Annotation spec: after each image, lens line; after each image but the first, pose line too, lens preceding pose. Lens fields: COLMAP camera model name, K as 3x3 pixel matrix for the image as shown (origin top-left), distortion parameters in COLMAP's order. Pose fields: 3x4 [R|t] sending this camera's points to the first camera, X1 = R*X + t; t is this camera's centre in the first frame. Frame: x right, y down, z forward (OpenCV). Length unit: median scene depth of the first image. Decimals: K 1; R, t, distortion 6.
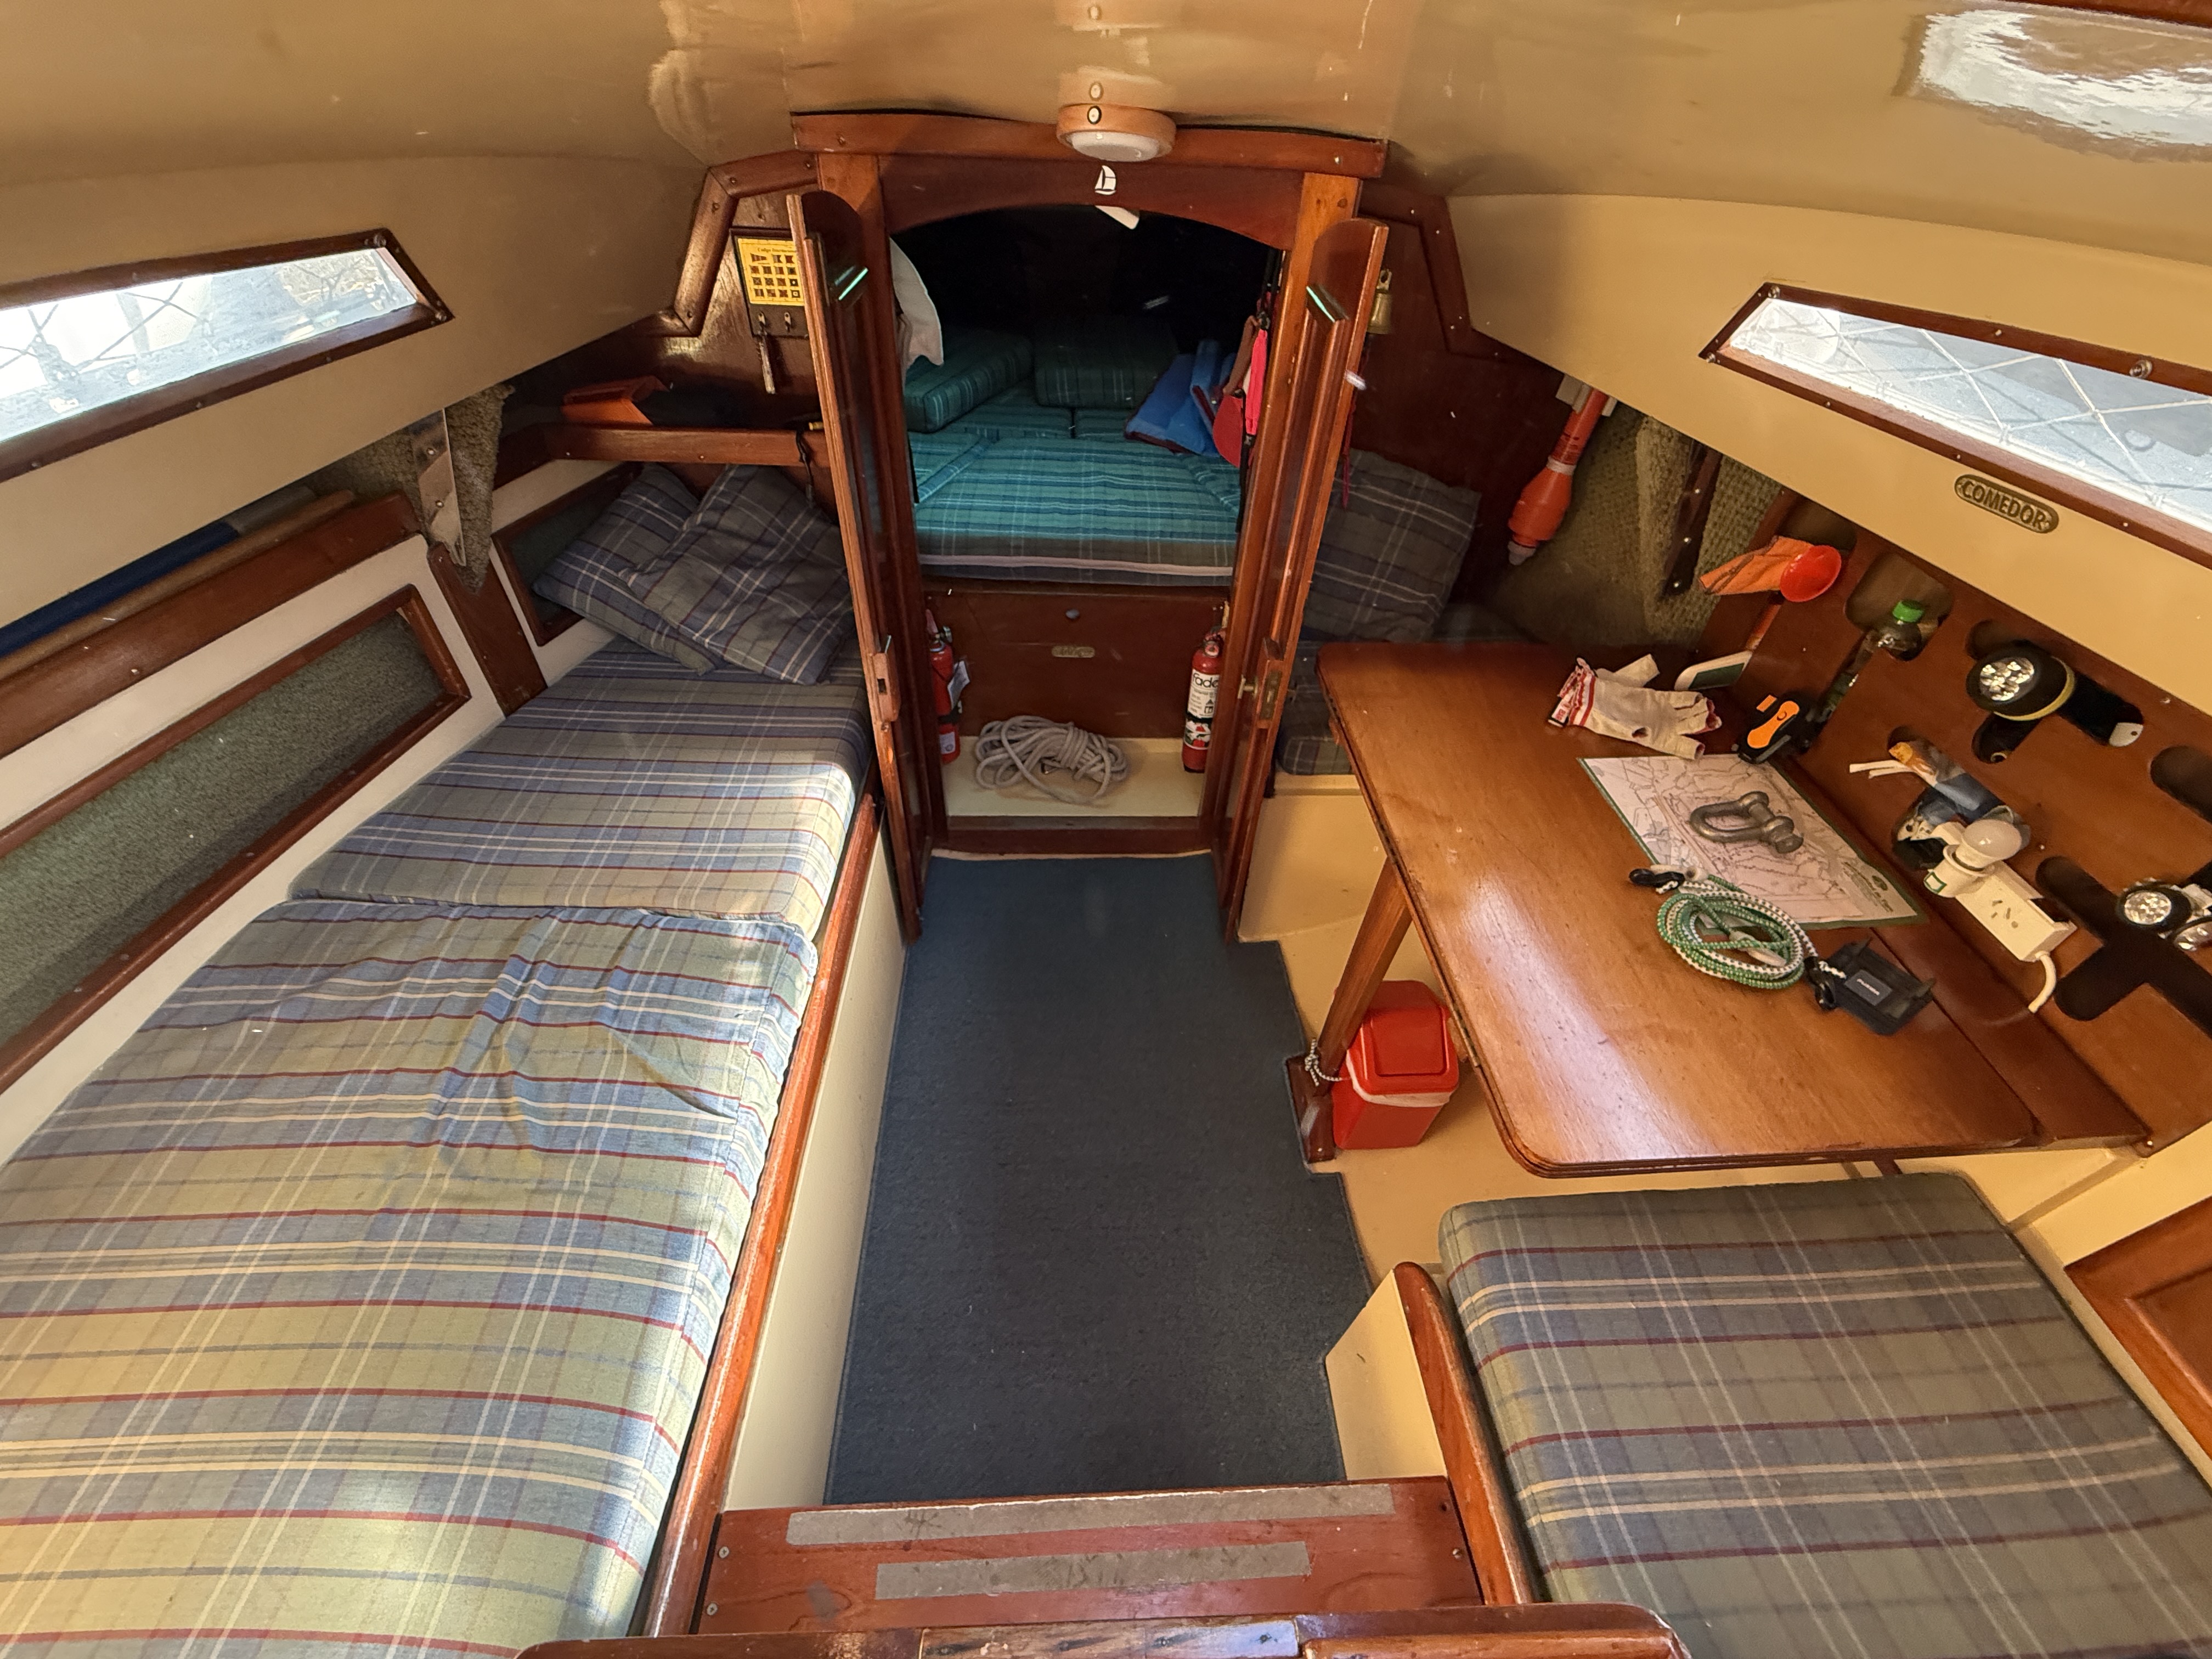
lens RADIAL K [[882.6, 0, 1106.0], [0, 882.6, 829.5], [0, 0, 1]] dist [-0.002335, 0.000074]
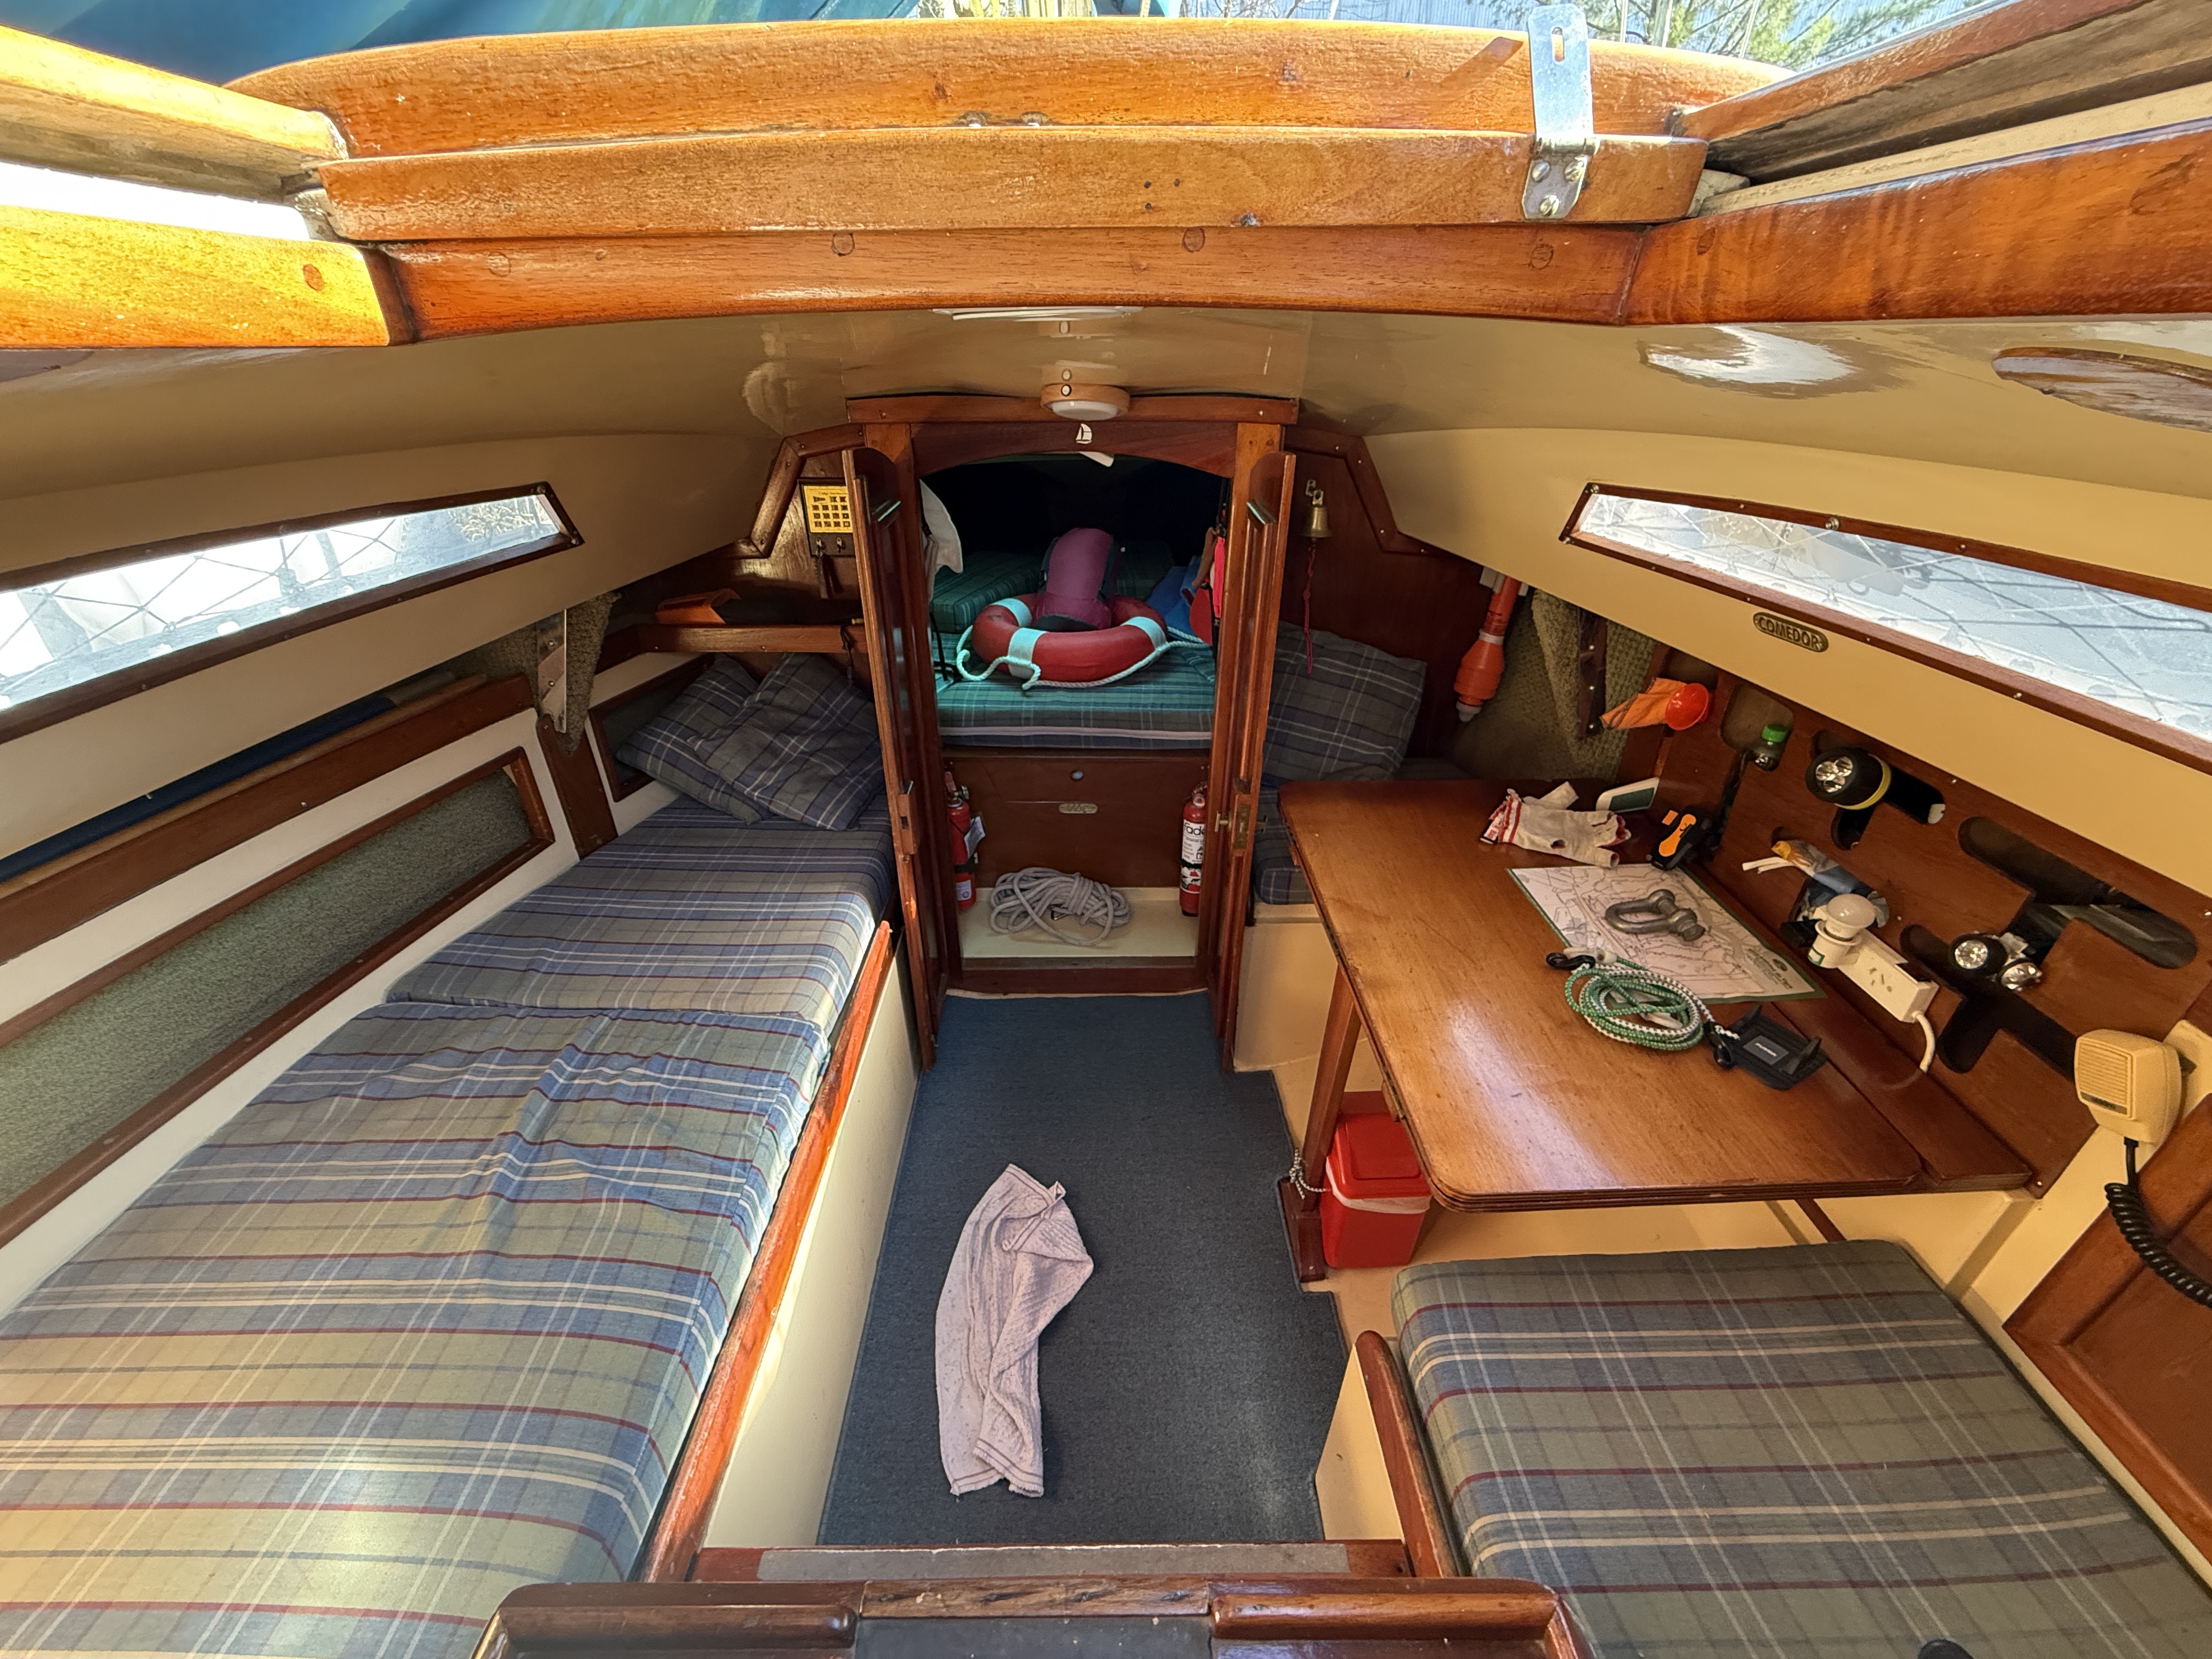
lens RADIAL K [[882.9, 0, 1106.0], [0, 882.9, 829.5], [0, 0, 1]] dist [0.001478, -0.000238]
pose [[0.998815, -0.018778, -0.044888, 0.087946], [0.008529, 0.975814, -0.218436, 0.127722], [0.047905, 0.217794, 0.974818, -0.152832]]
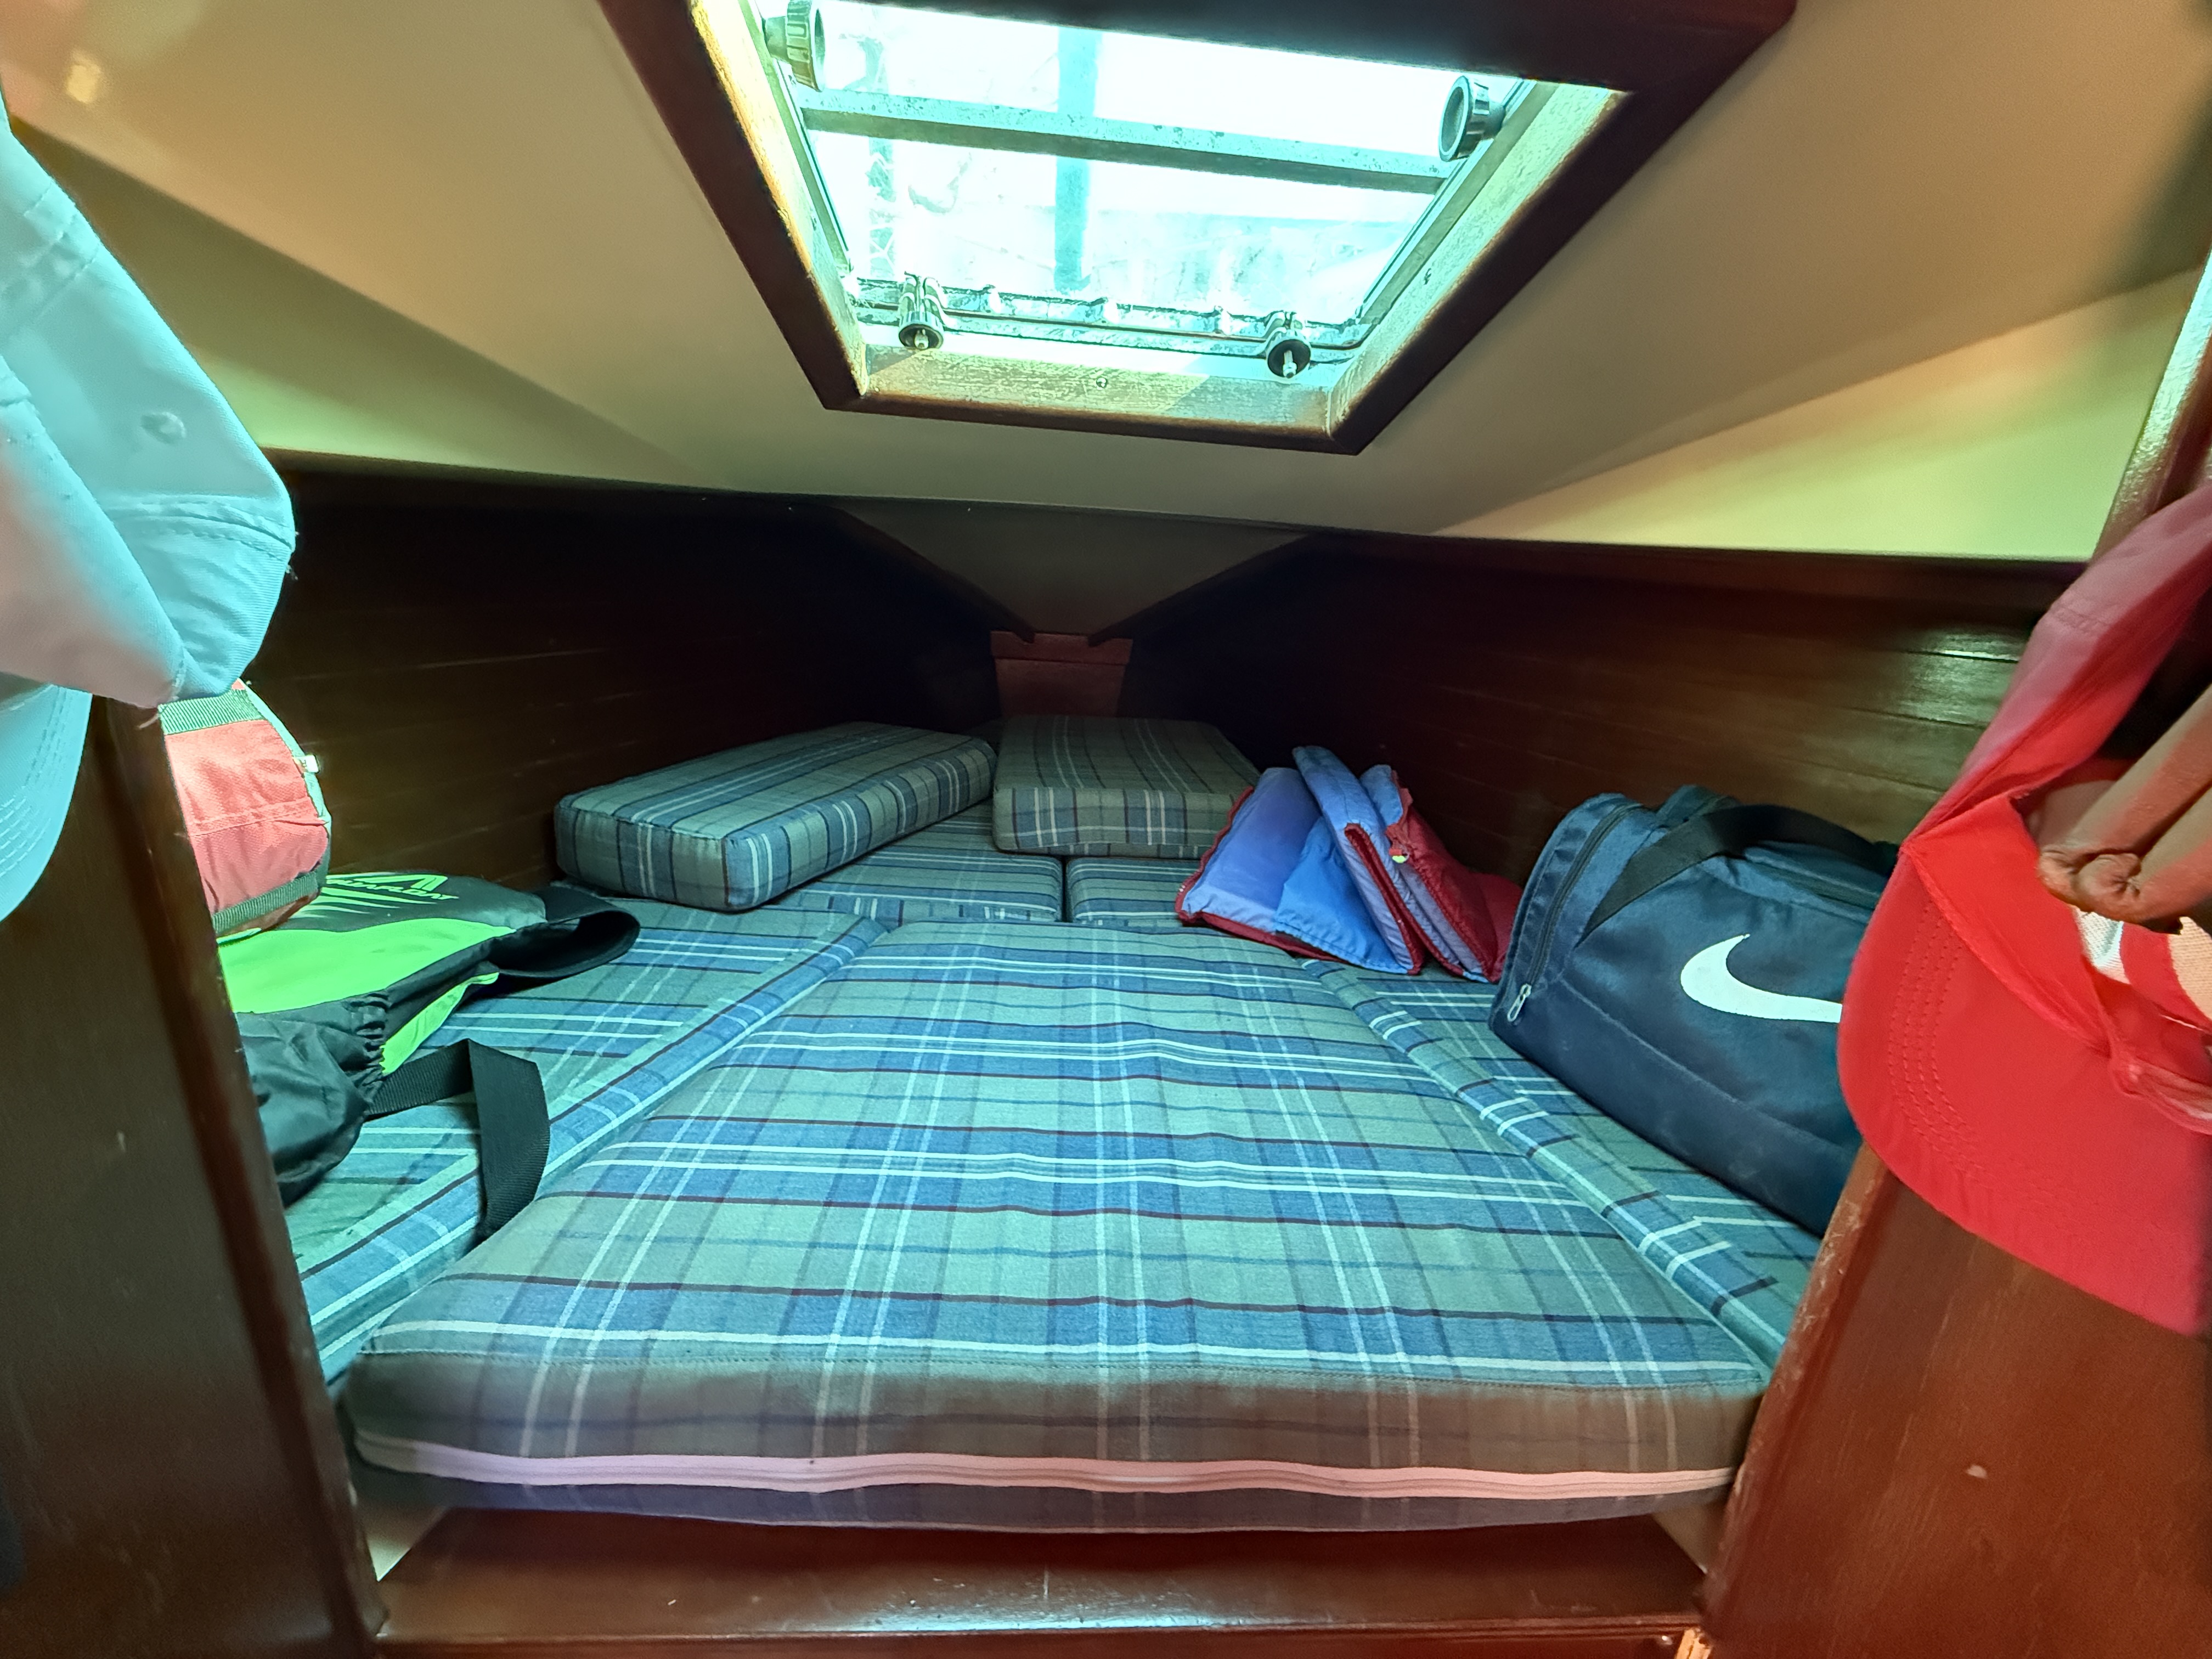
lens RADIAL K [[882.9, 0, 1106.0], [0, 882.9, 829.5], [0, 0, 1]] dist [0.001478, -0.000238]
pose [[0.999607, 0.010688, 0.025909, -0.061548], [0.001550, 0.901937, -0.431864, -0.619980], [-0.027984, 0.431735, 0.901567, 1.214999]]
